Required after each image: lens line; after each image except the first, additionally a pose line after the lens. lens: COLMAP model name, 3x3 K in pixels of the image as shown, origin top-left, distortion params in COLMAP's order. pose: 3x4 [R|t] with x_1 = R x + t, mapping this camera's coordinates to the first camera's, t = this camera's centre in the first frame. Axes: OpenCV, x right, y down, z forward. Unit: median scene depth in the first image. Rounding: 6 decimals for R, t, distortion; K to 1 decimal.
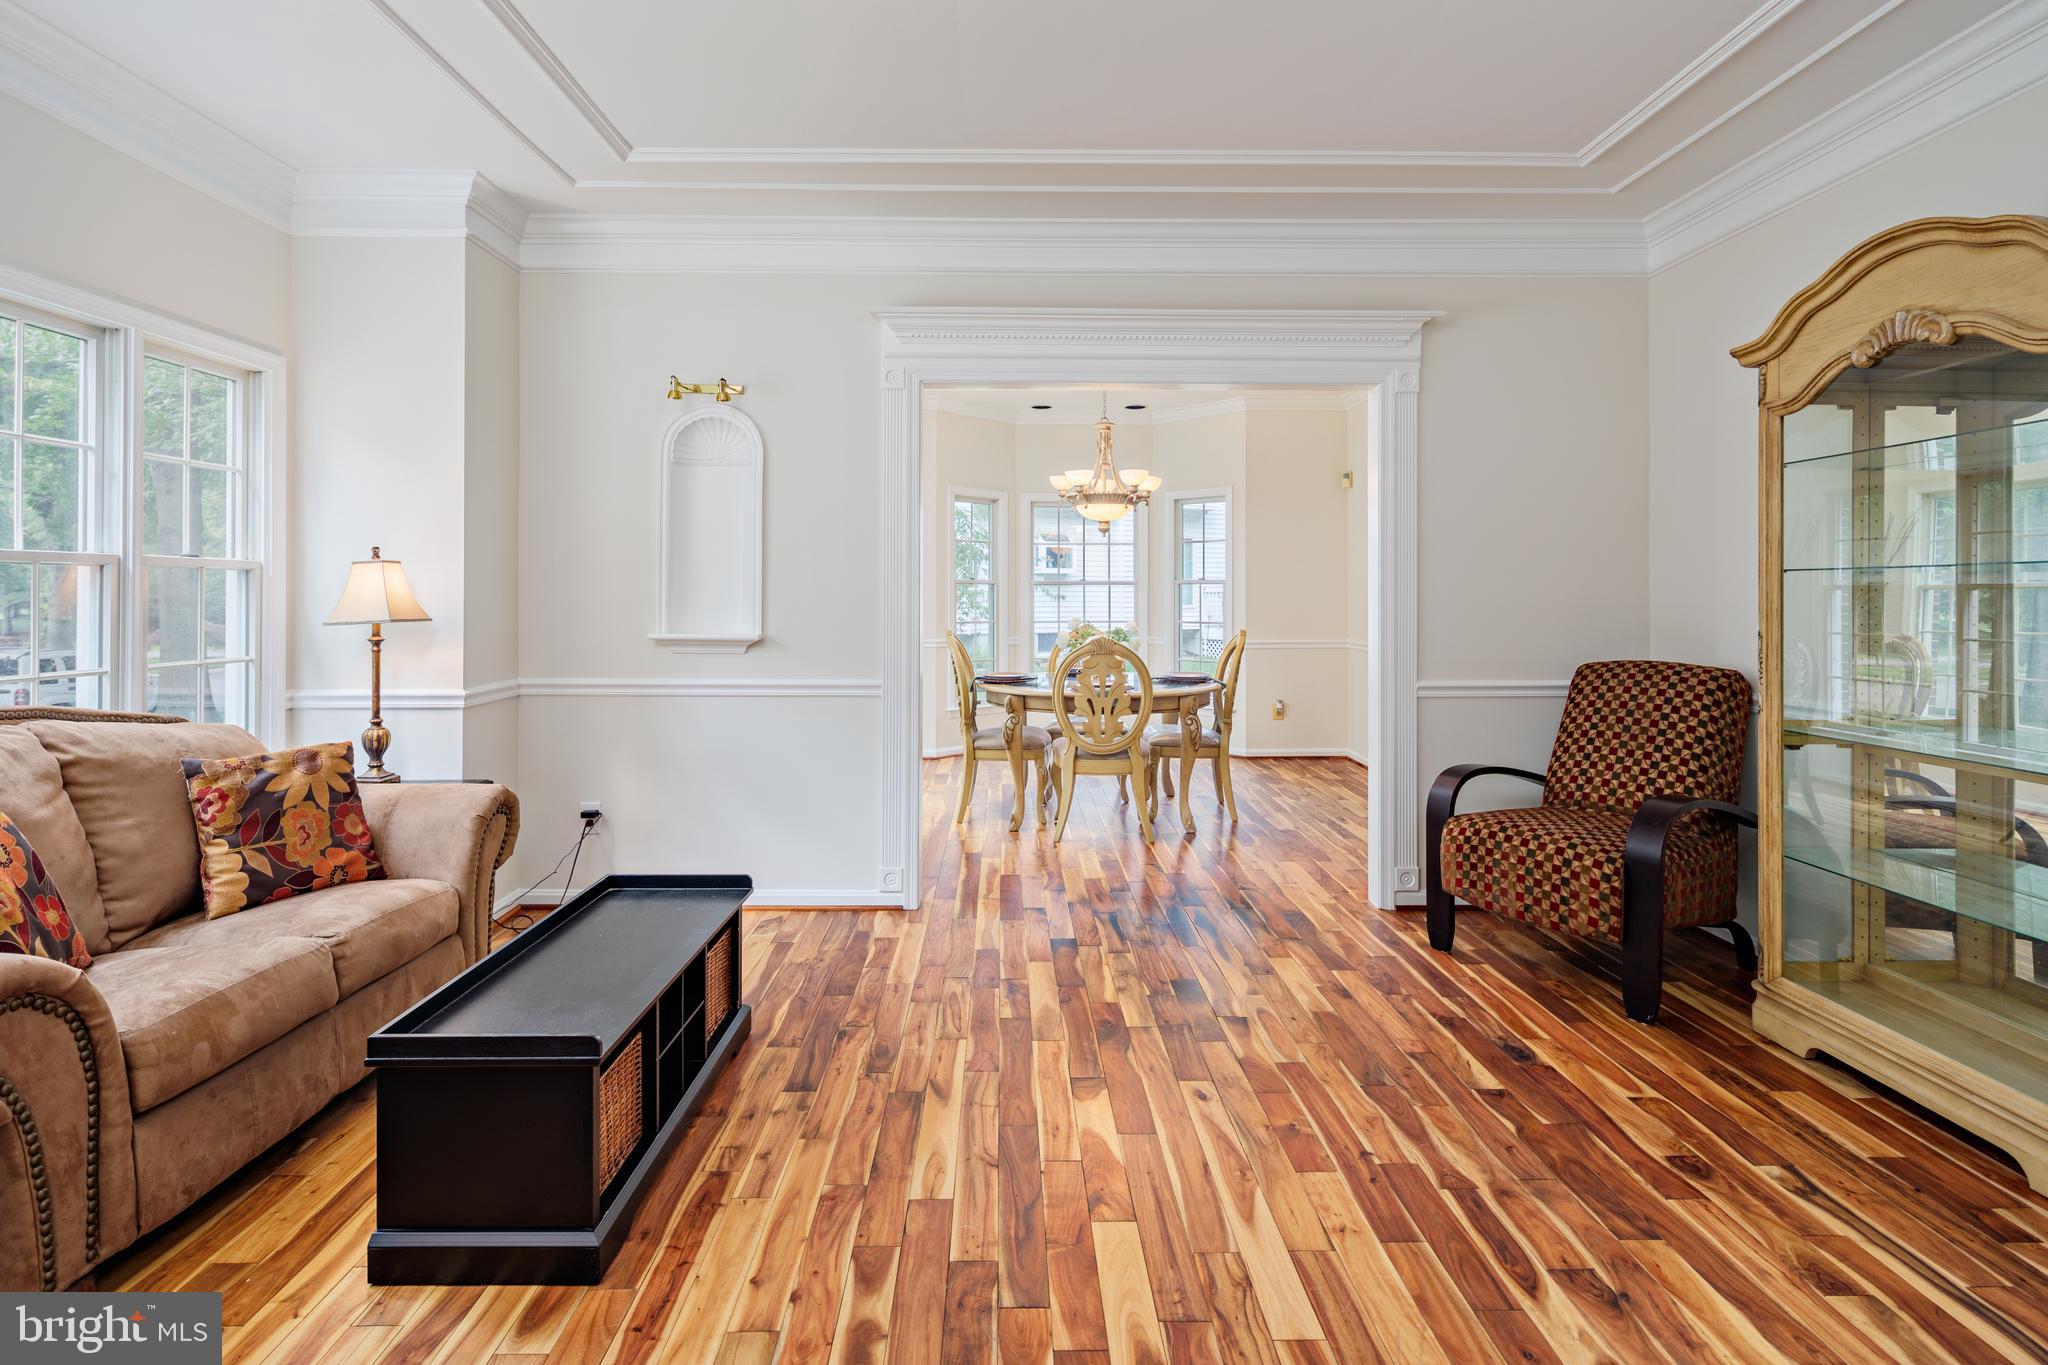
lens RADIAL K [[994.7, 0, 1015.0], [0, 994.7, 595.6], [0, 0, 1]] dist [0.007194, -0.006088]
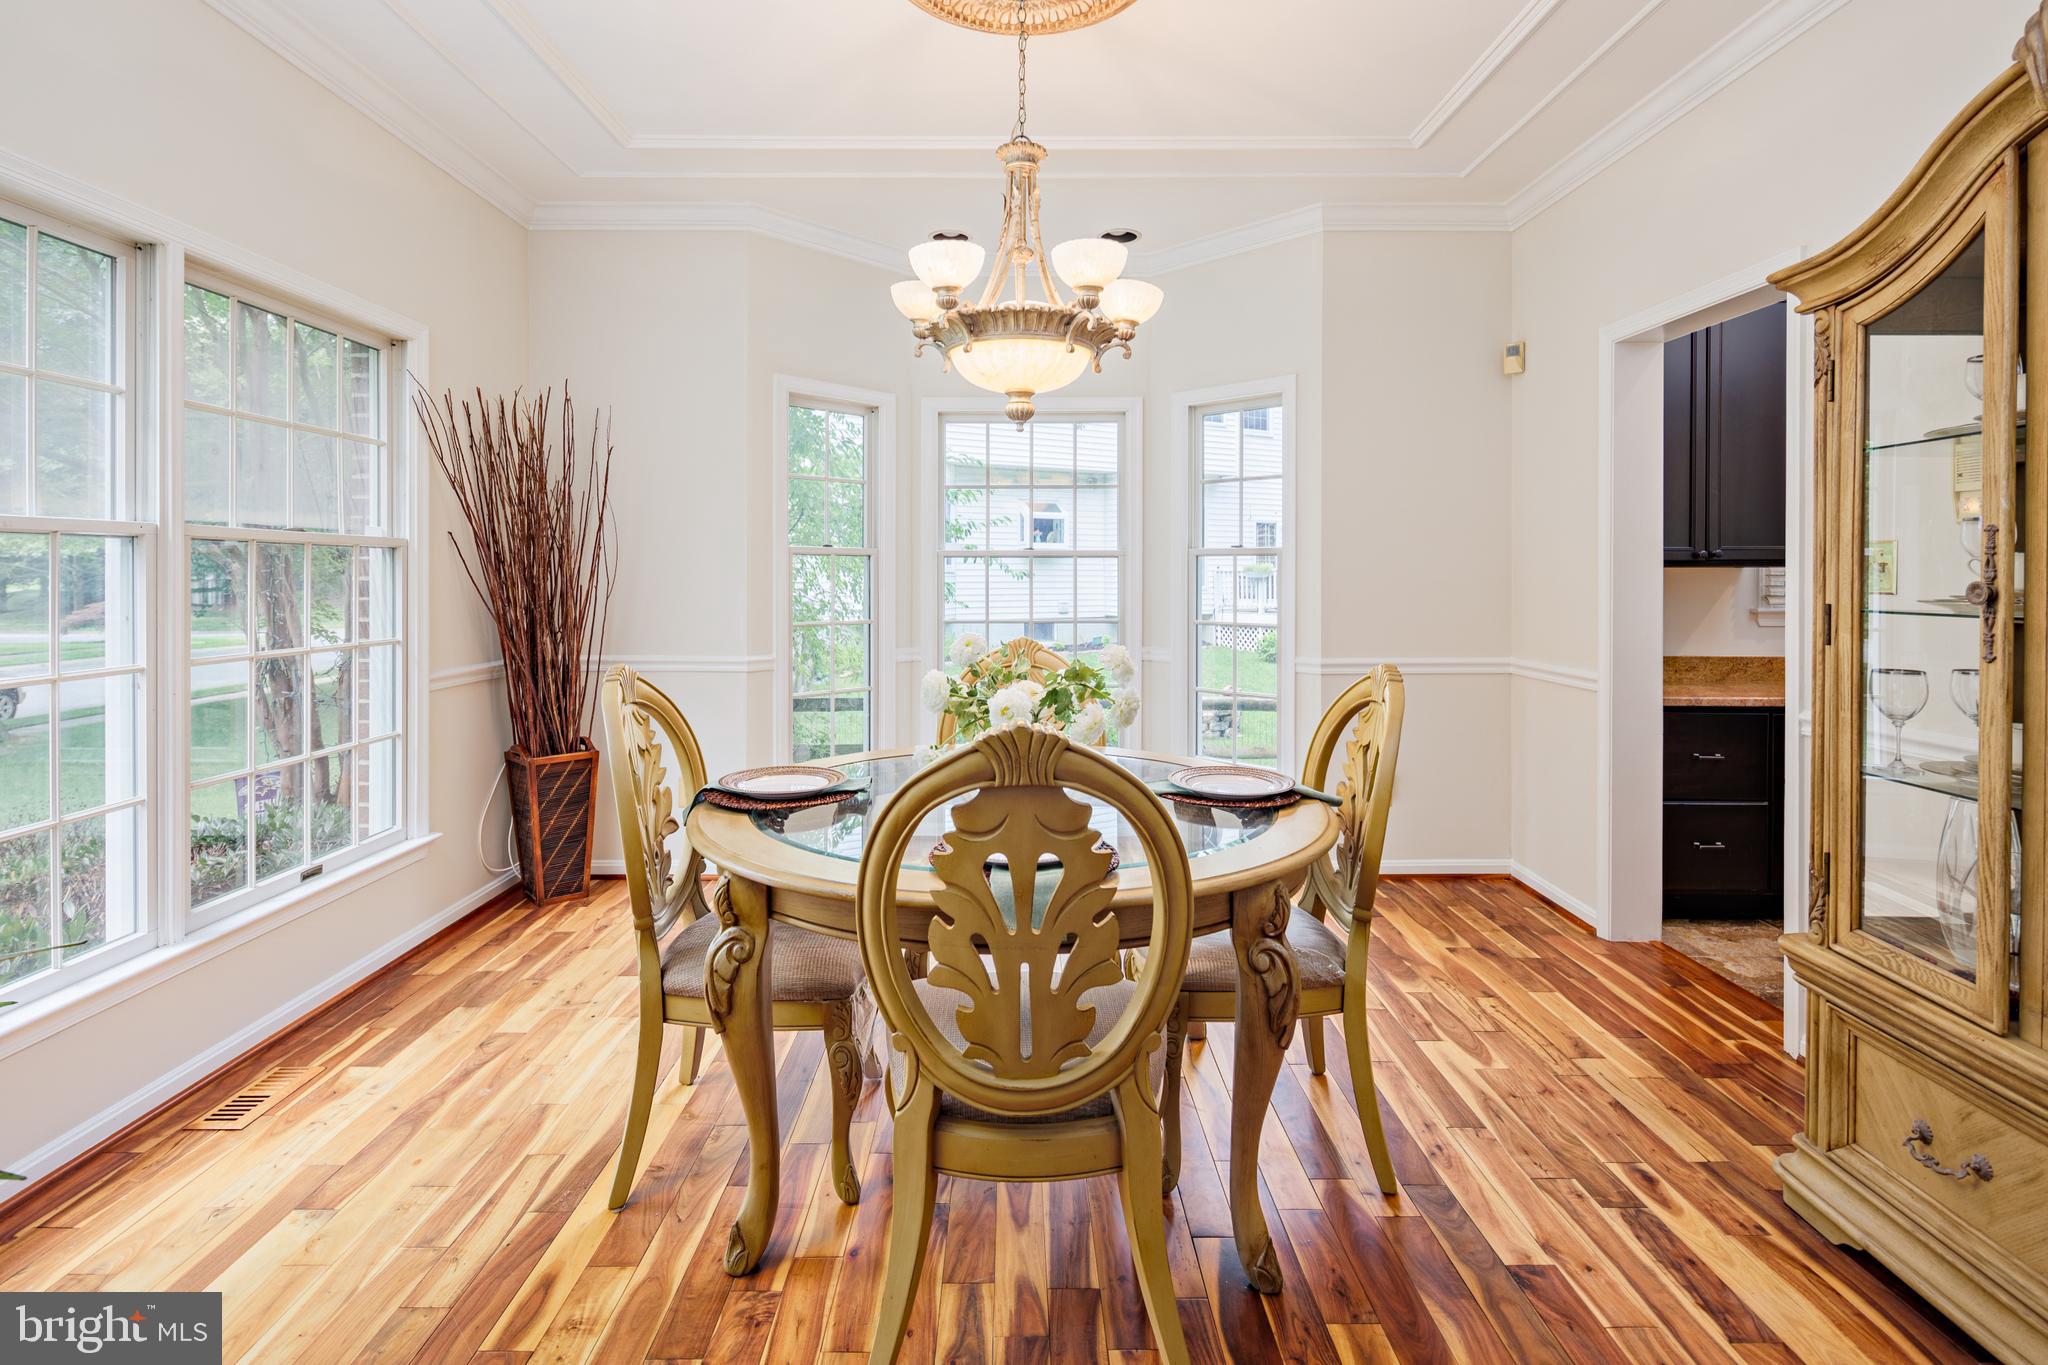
lens RADIAL K [[994.7, 0, 1024.4], [0, 994.7, 580.5], [0, 0, 1]] dist [0.007194, -0.006088]
pose [[1.000000, -0.000766, 0.000375, 0.185577], [0.000765, 0.999996, 0.002752, 0.002743], [-0.000377, -0.002751, 0.999996, 1.206641]]
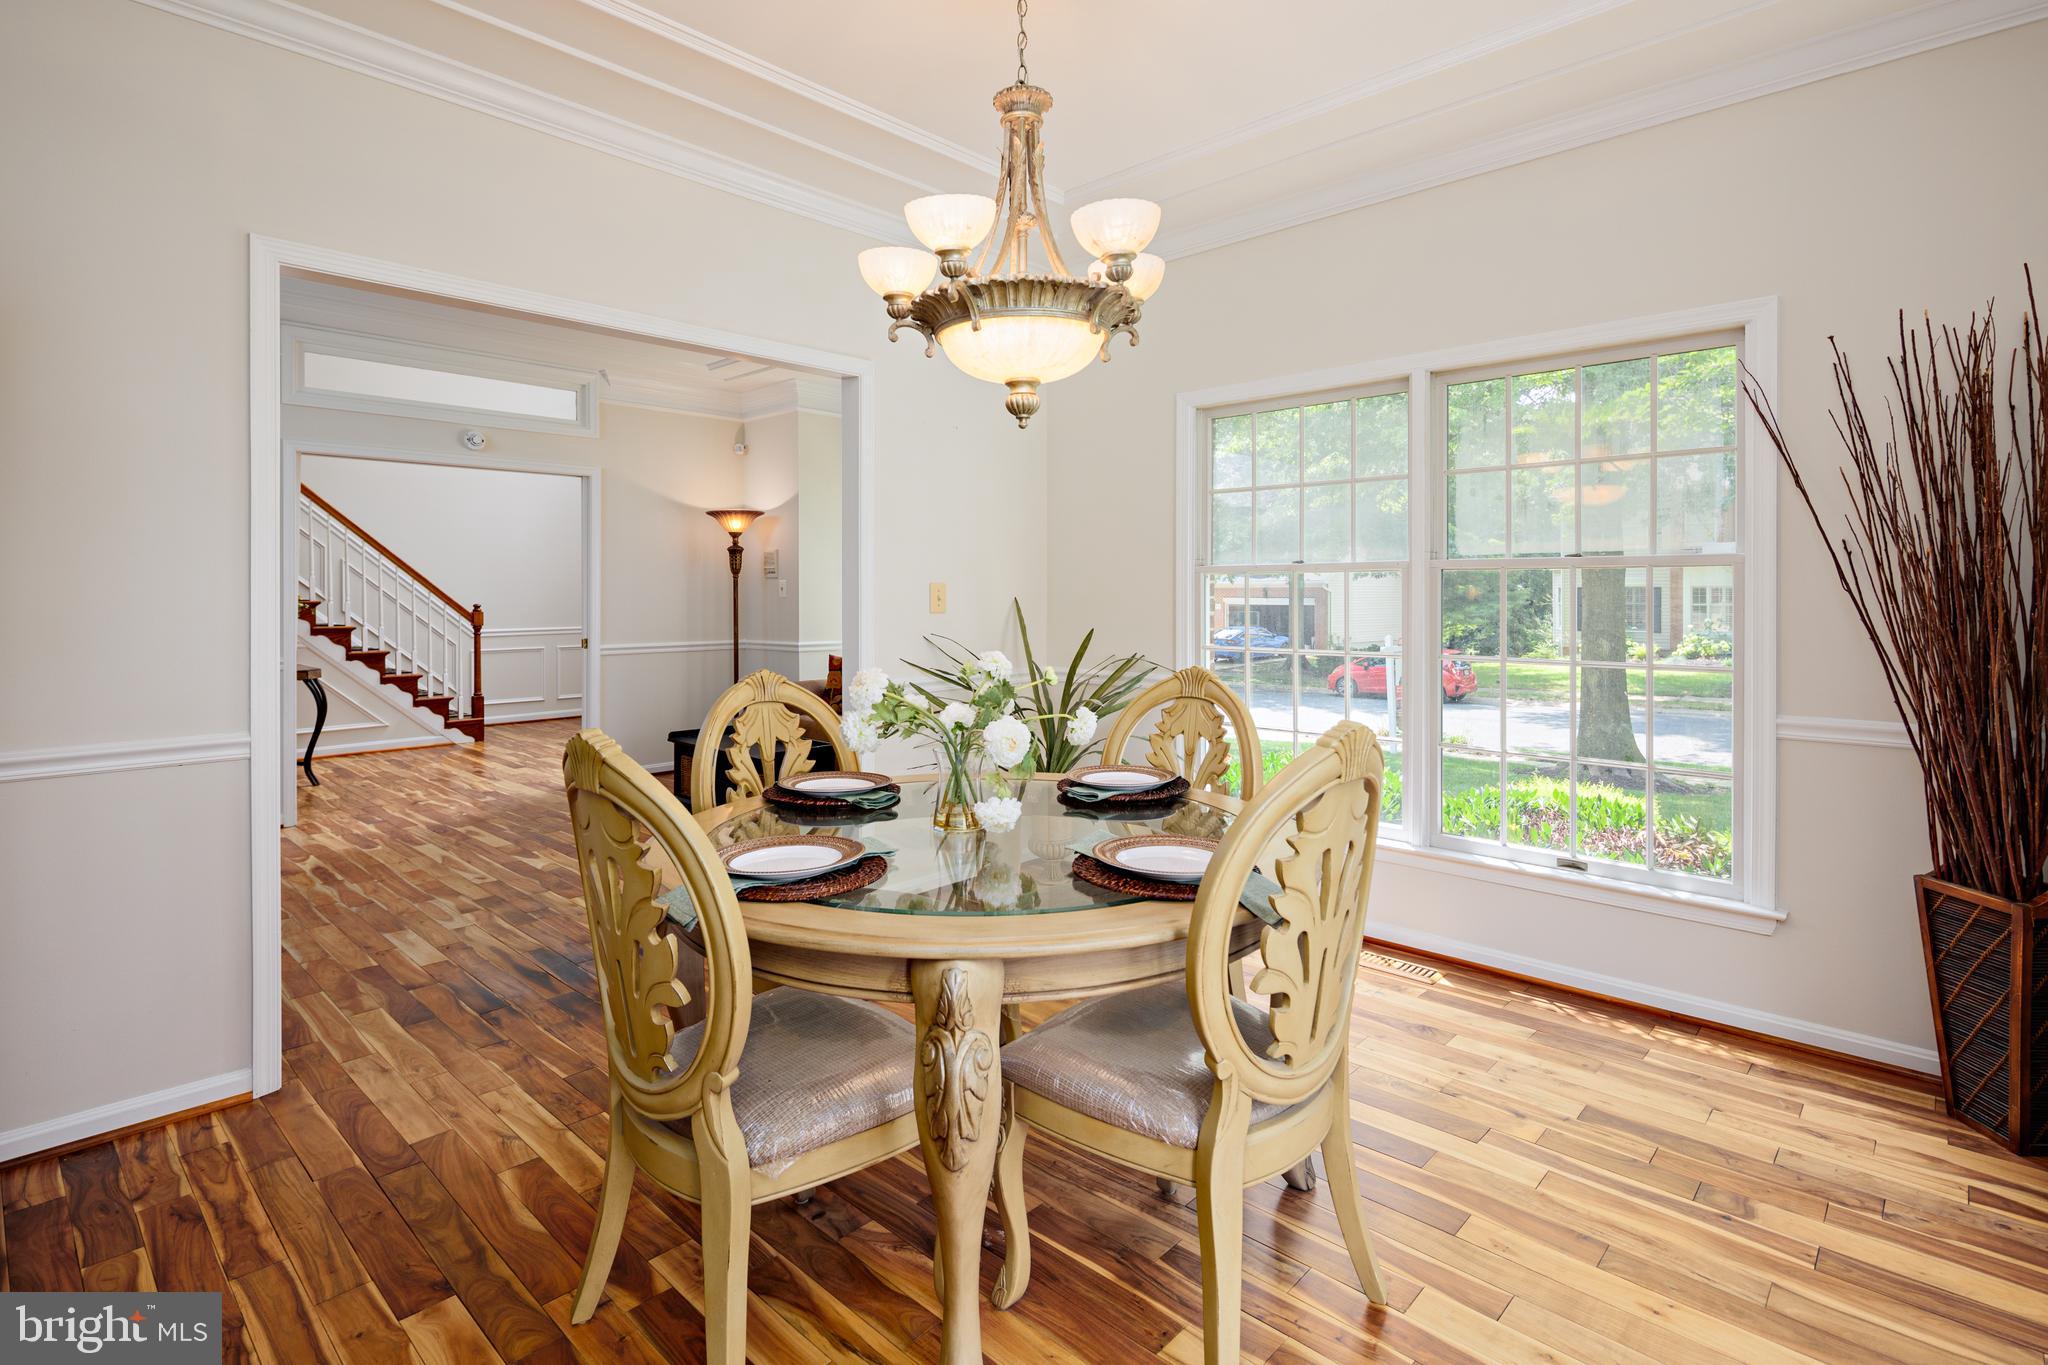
lens RADIAL K [[994.7, 0, 1015.0], [0, 994.7, 596.6], [0, 0, 1]] dist [0.007194, -0.006088]
pose [[-0.696037, -0.000260, -0.718006, 0.692613], [-0.002337, 0.999995, 0.001904, -0.000002], [0.718002, 0.003003, -0.696034, 2.526114]]
